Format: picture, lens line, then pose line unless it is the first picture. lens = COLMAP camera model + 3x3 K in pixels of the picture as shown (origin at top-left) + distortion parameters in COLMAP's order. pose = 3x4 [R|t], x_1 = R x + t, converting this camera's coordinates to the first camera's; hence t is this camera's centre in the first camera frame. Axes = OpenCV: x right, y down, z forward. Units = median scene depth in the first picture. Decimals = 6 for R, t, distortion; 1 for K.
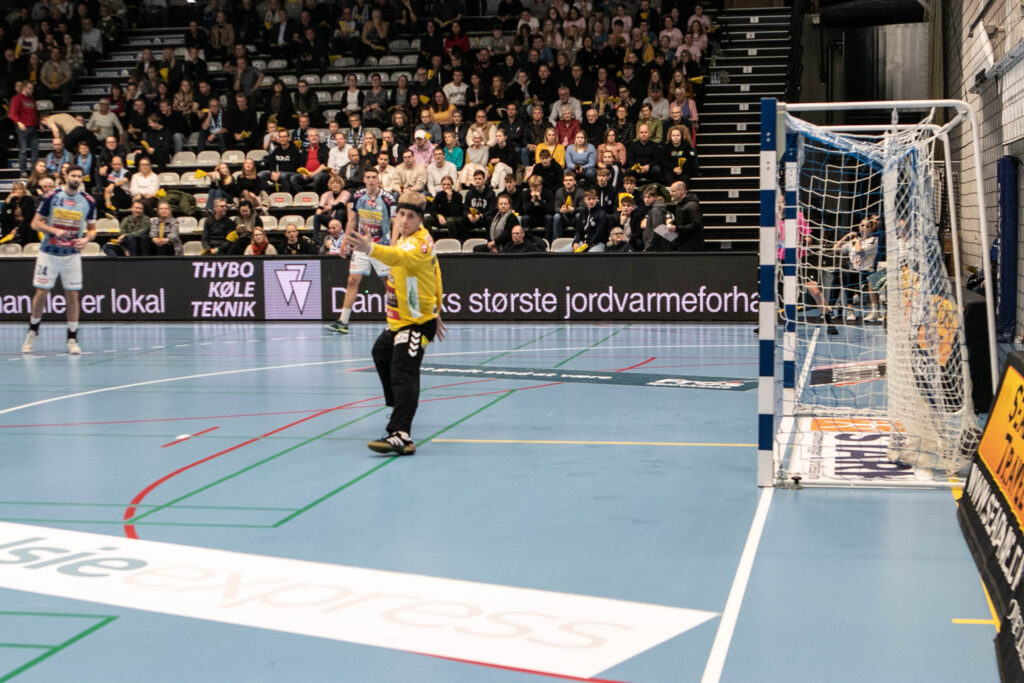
lens RADIAL K [[1689.4, 0, 512.0], [0, 1689.4, 341.5], [0, 0, 1]] dist [-0.096906, 0.033080]
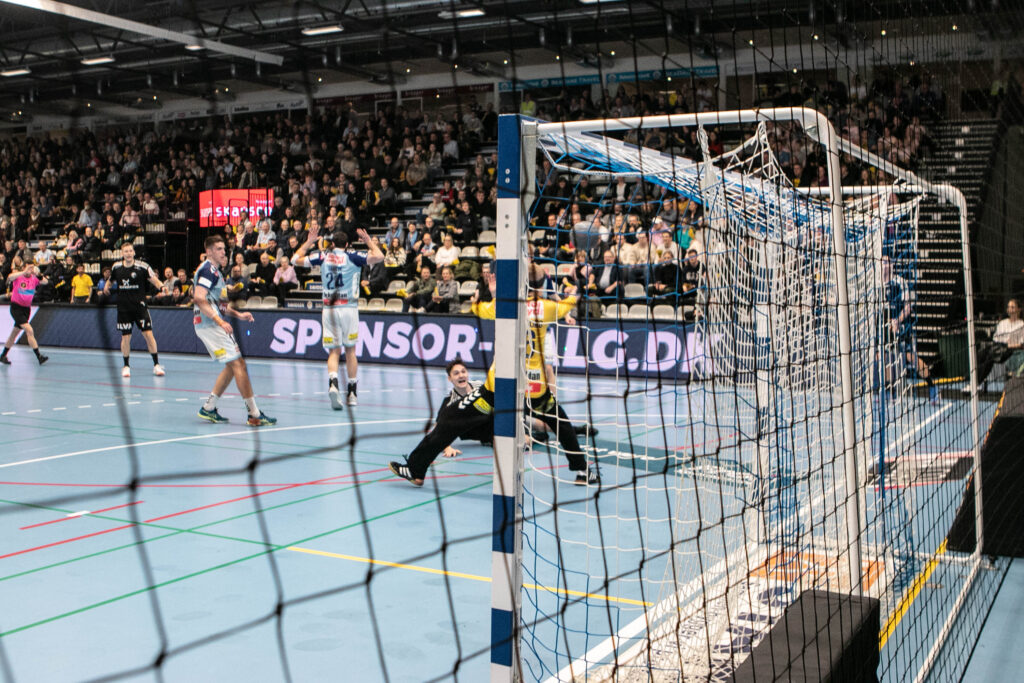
lens RADIAL K [[1137.6, 0, 512.5], [0, 1137.6, 320.0], [0, 0, 1]] dist [-0.148030, 0.186494]
pose [[0.955757, 0.034441, -0.292133, 0.085799], [-0.046478, 0.998328, -0.034361, -0.016413], [0.290461, 0.046419, 0.955760, 0.183789]]
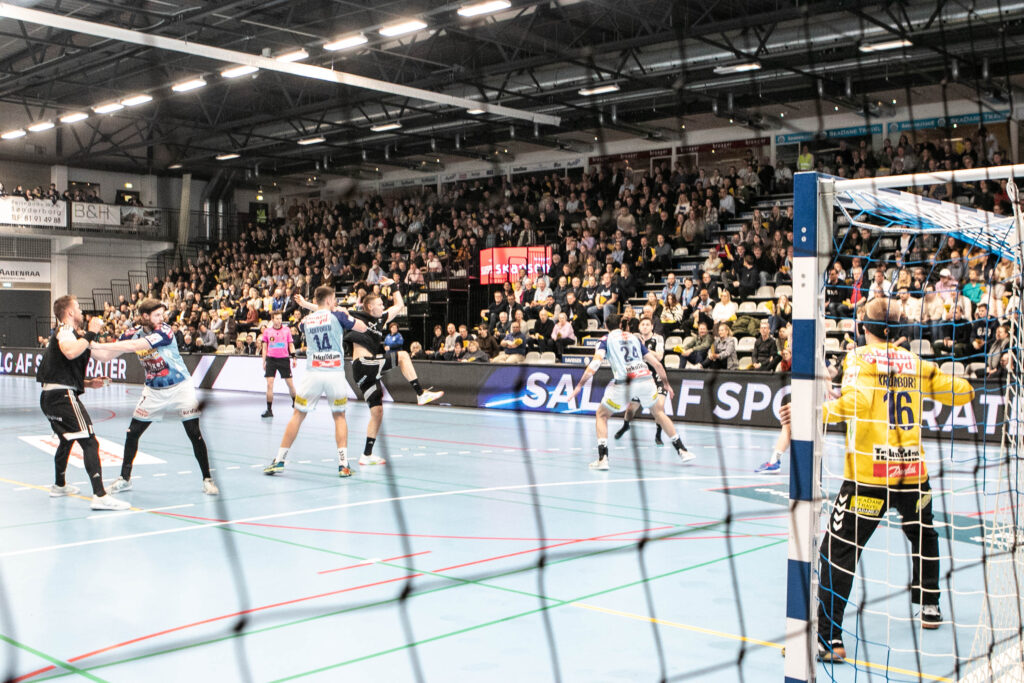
lens RADIAL K [[1137.6, 0, 512.5], [0, 1137.6, 320.0], [0, 0, 1]] dist [-0.148030, 0.186494]
pose [[0.858747, 0.016766, -0.512125, 0.083763], [-0.061180, 0.995670, -0.069992, -0.016804], [0.508734, 0.091437, 0.856054, 0.182429]]
